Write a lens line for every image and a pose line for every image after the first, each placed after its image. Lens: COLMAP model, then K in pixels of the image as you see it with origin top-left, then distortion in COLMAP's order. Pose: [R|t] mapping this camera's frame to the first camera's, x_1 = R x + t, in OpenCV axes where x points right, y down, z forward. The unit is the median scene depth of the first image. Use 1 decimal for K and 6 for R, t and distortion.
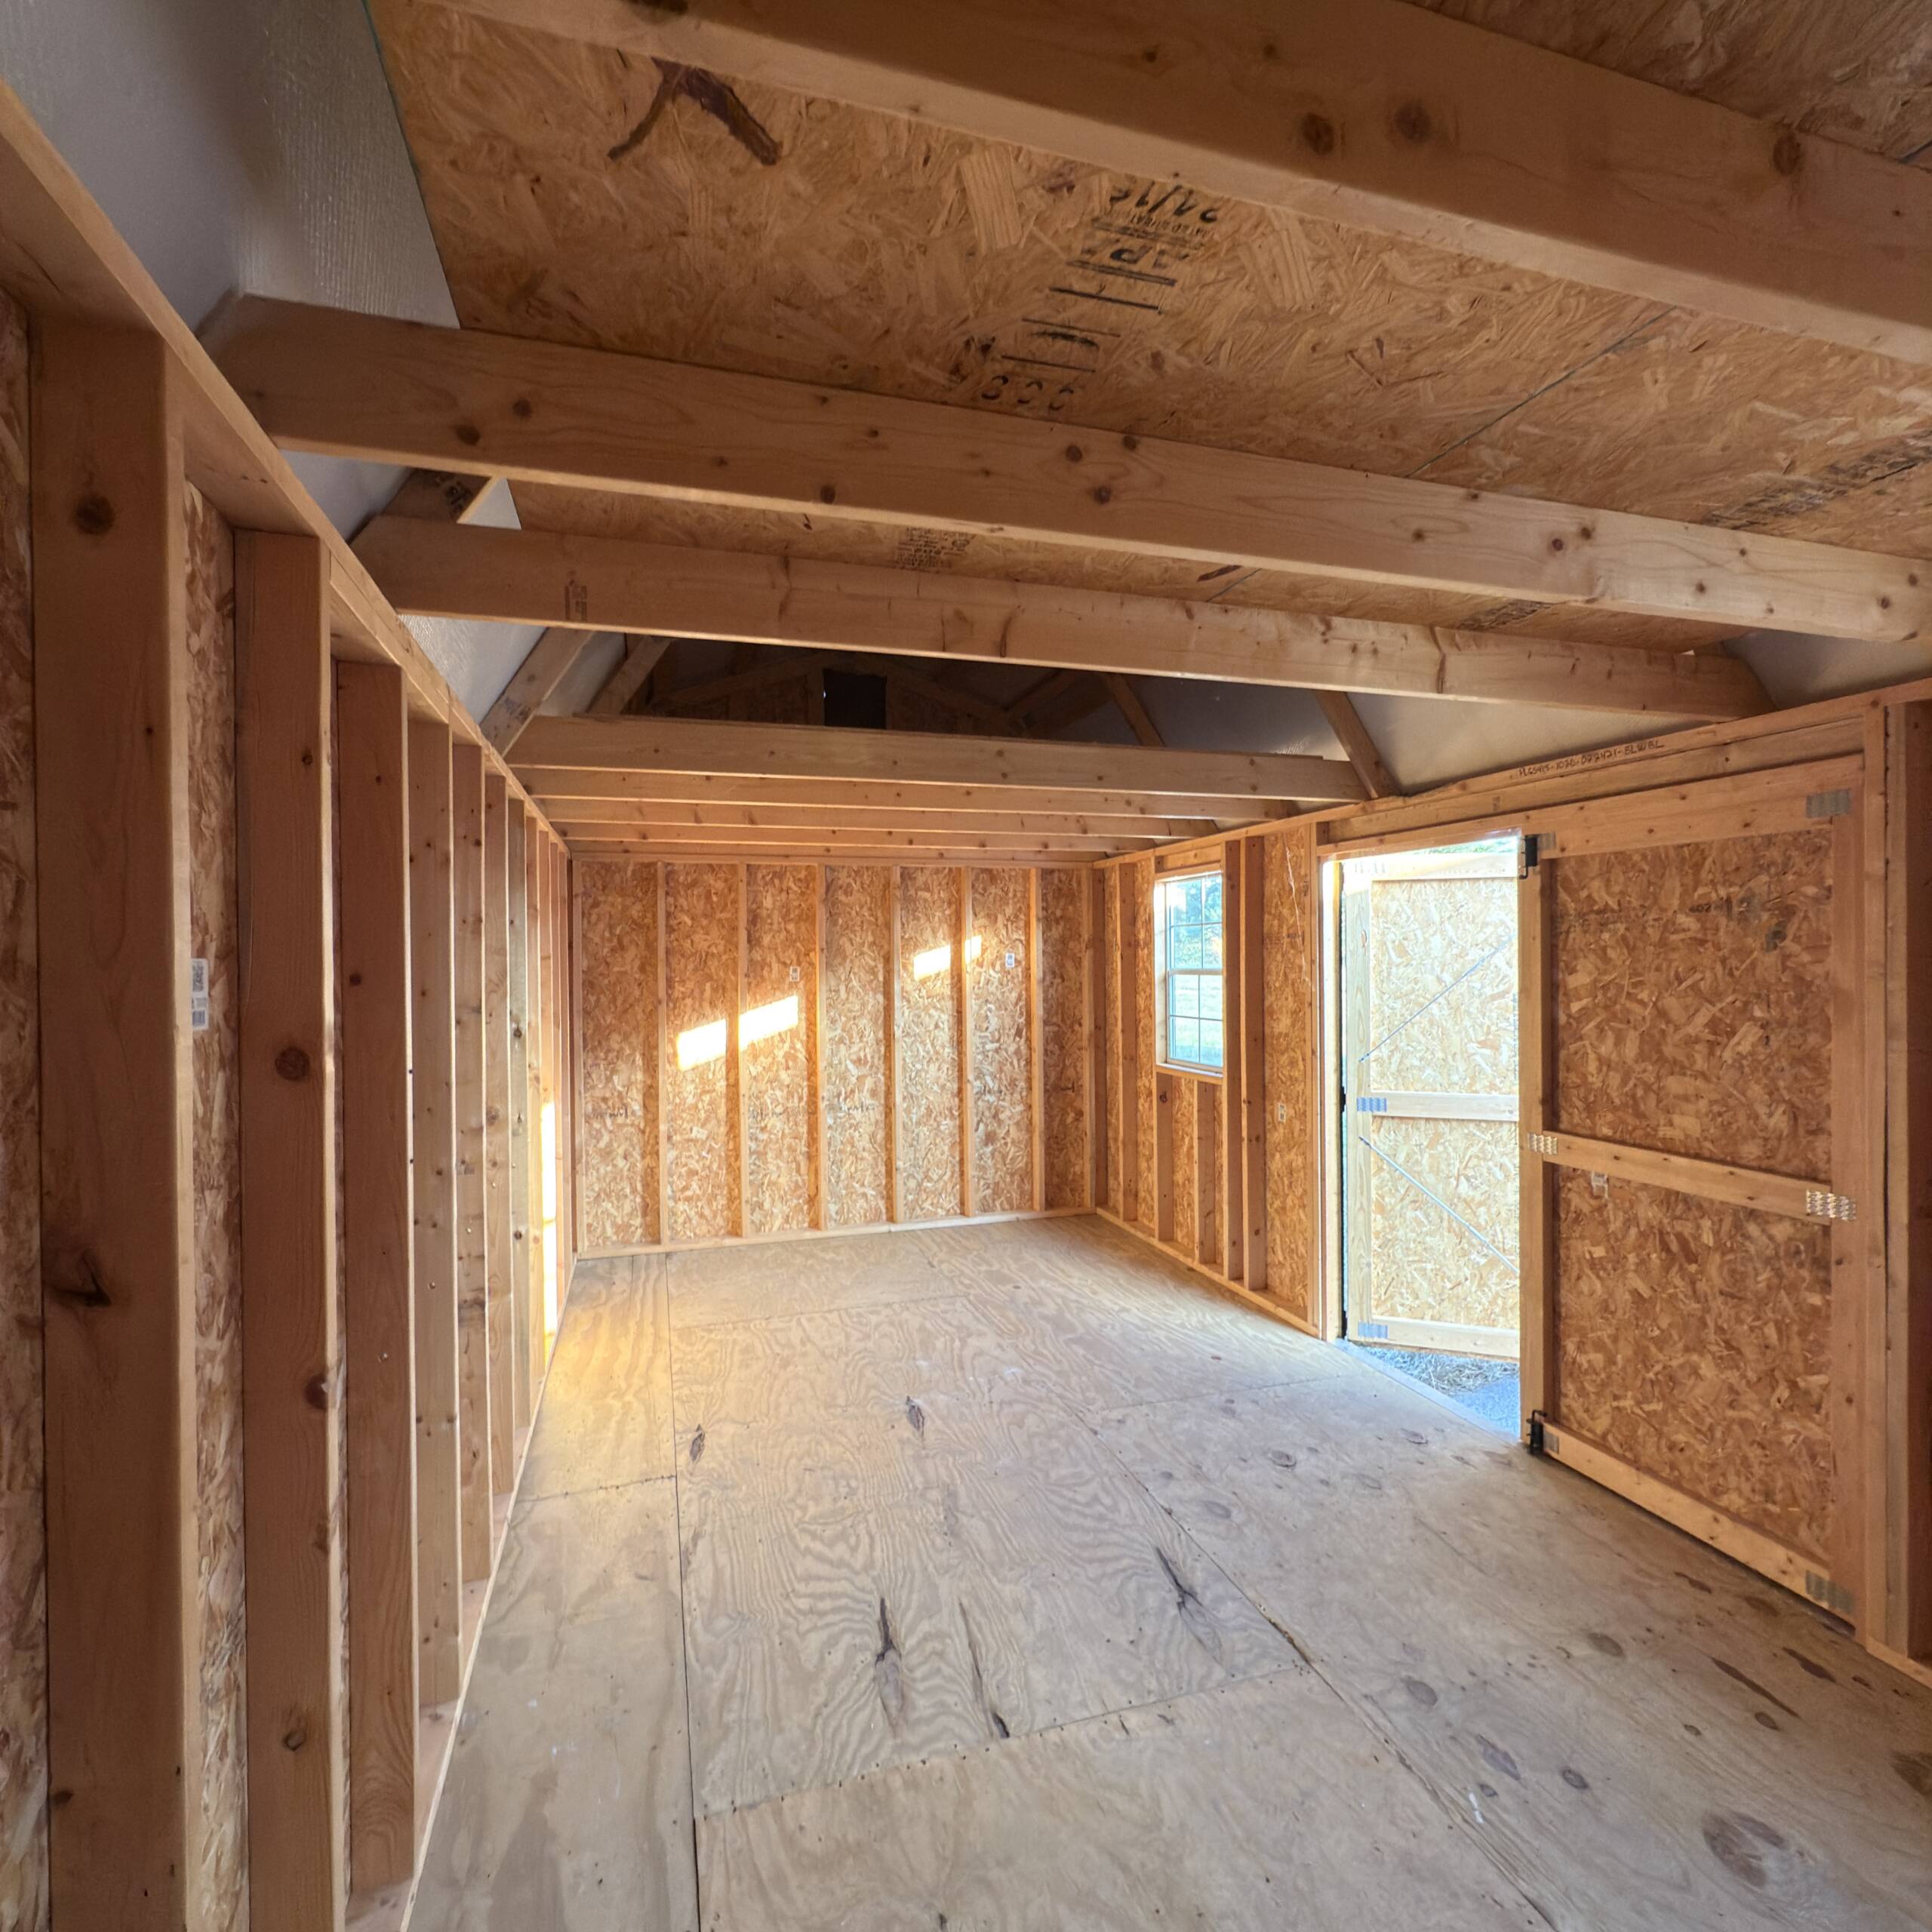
lens RADIAL K [[1021.5, 0, 965.7], [0, 1021.5, 963.9], [0, 0, 1]] dist [0.000852, 0.000688]
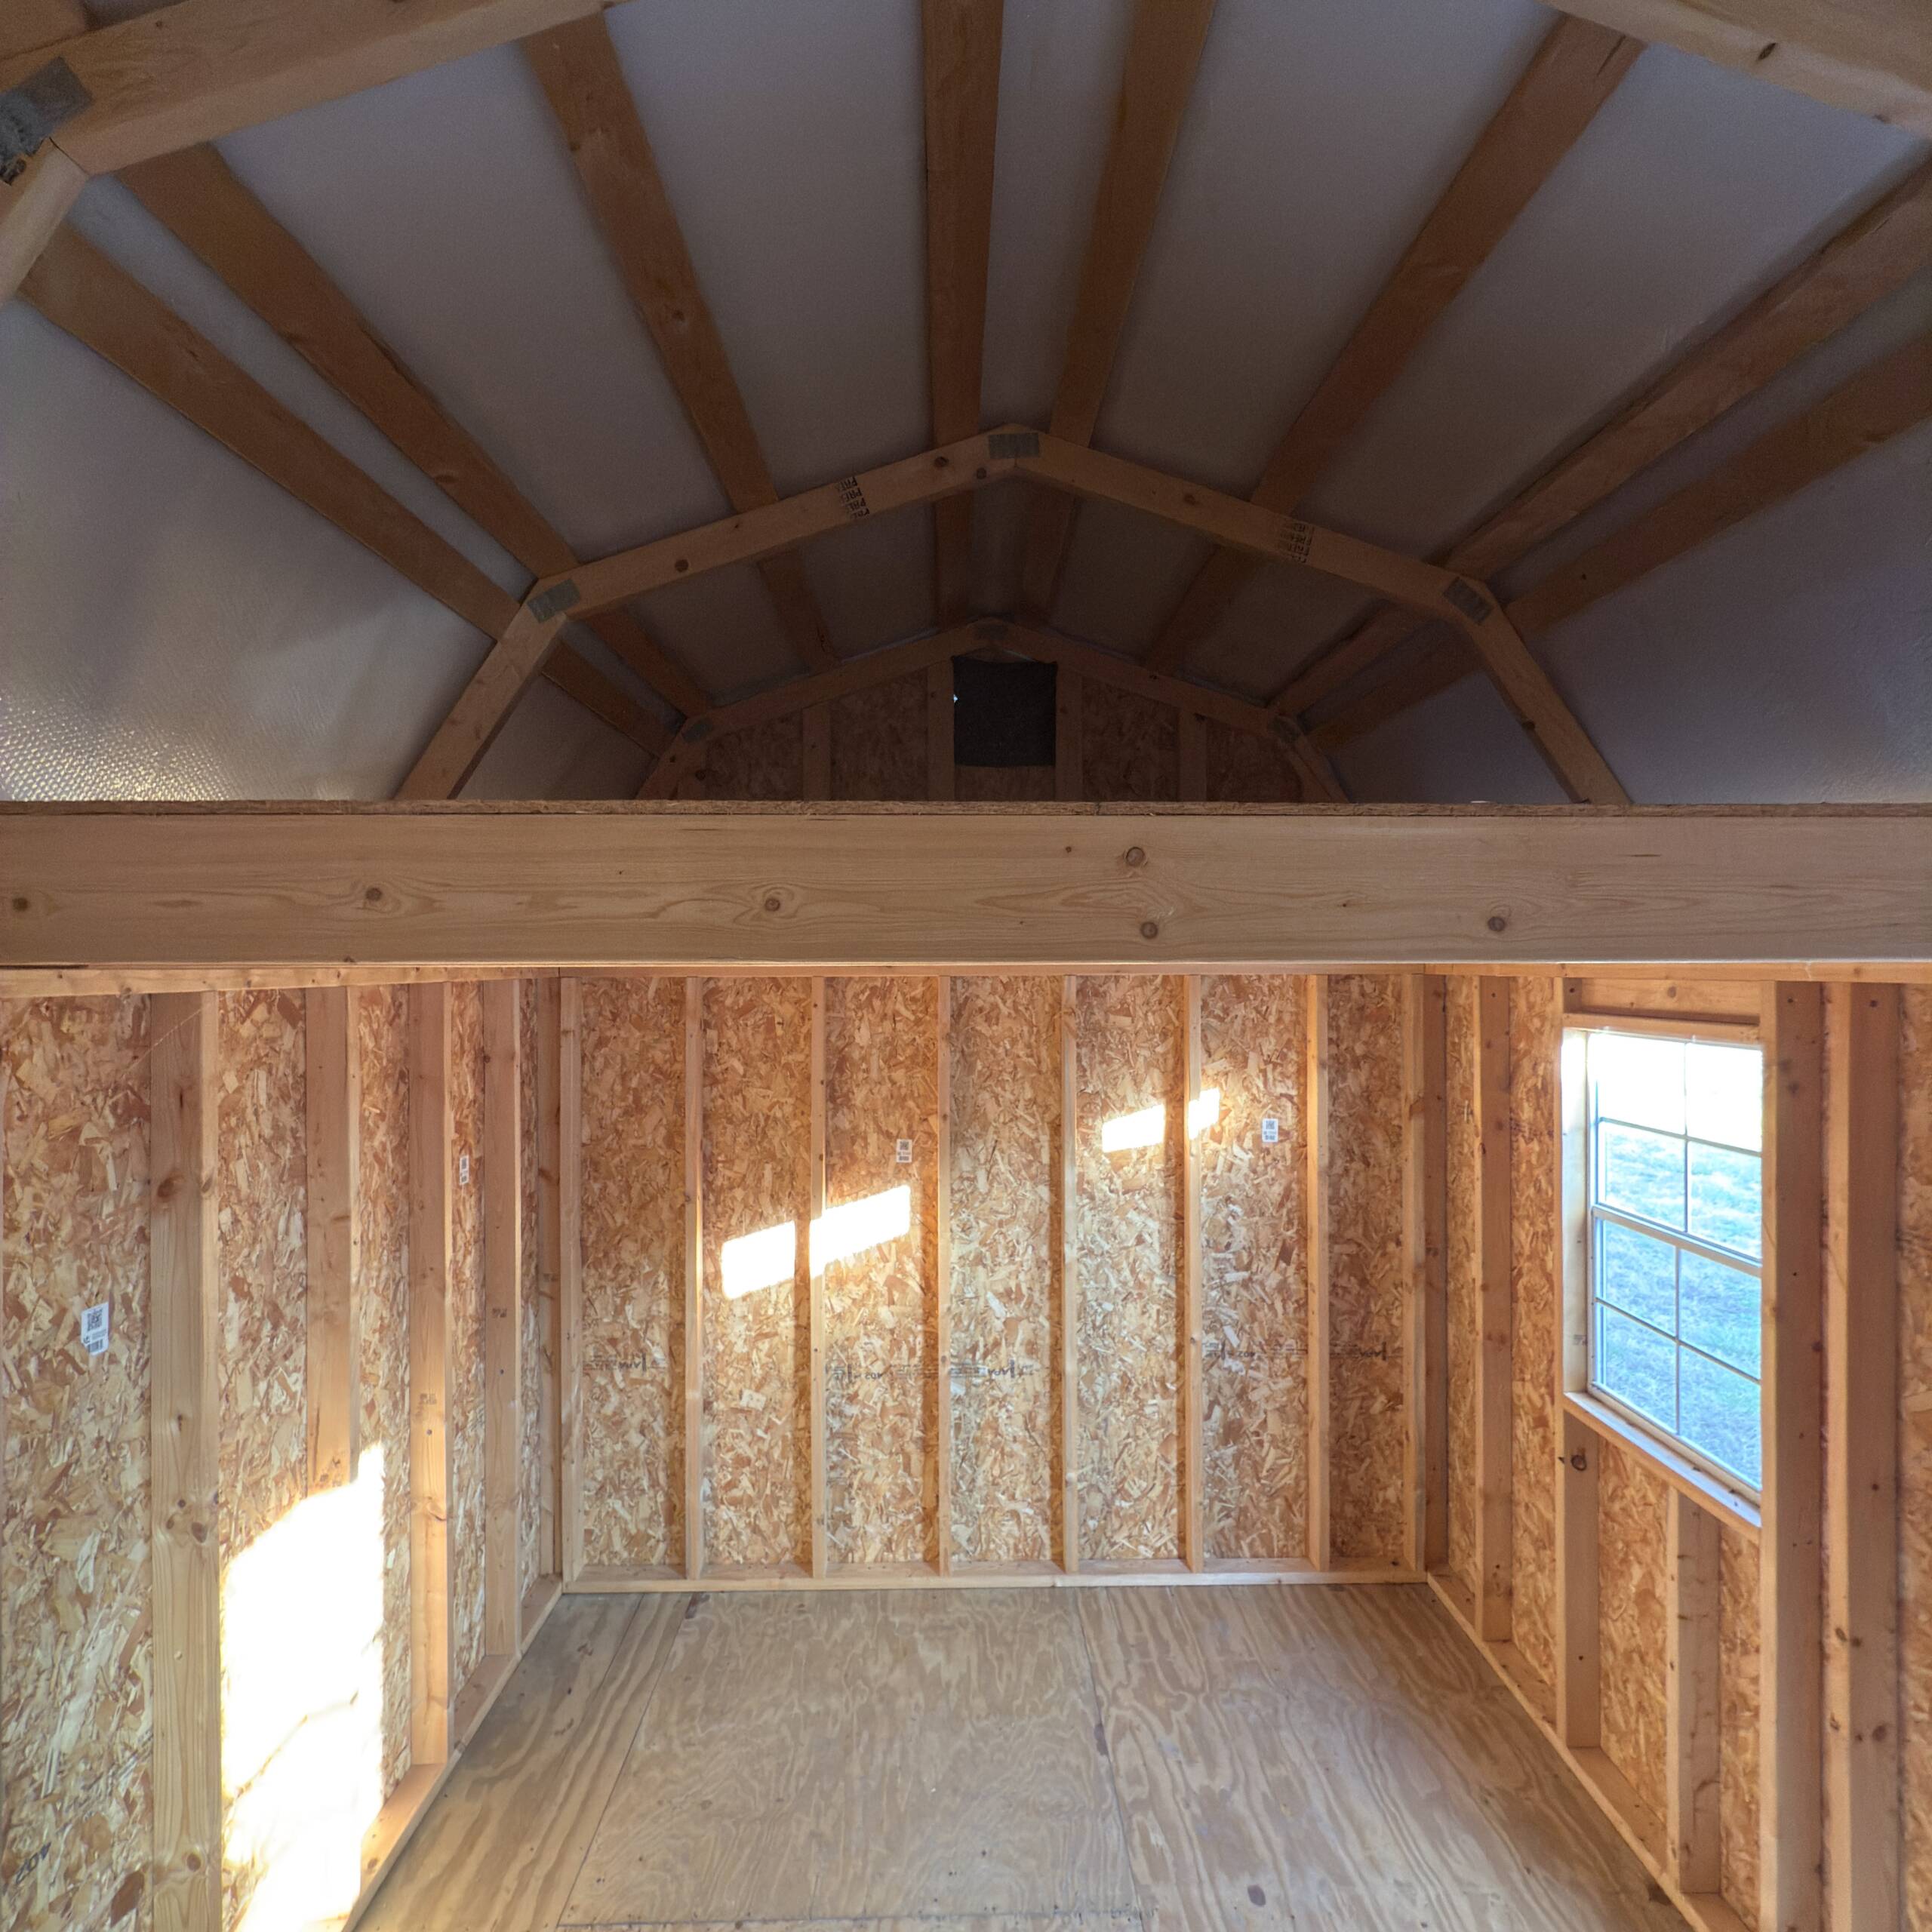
lens RADIAL K [[1021.5, 0, 964.3], [0, 1021.5, 968.2], [0, 0, 1]] dist [0.000852, 0.000688]
pose [[0.959814, 0.007732, -0.280529, 0.042113], [-0.007641, 0.999970, 0.001415, -0.104719], [0.280532, 0.000785, 0.959844, 0.422237]]
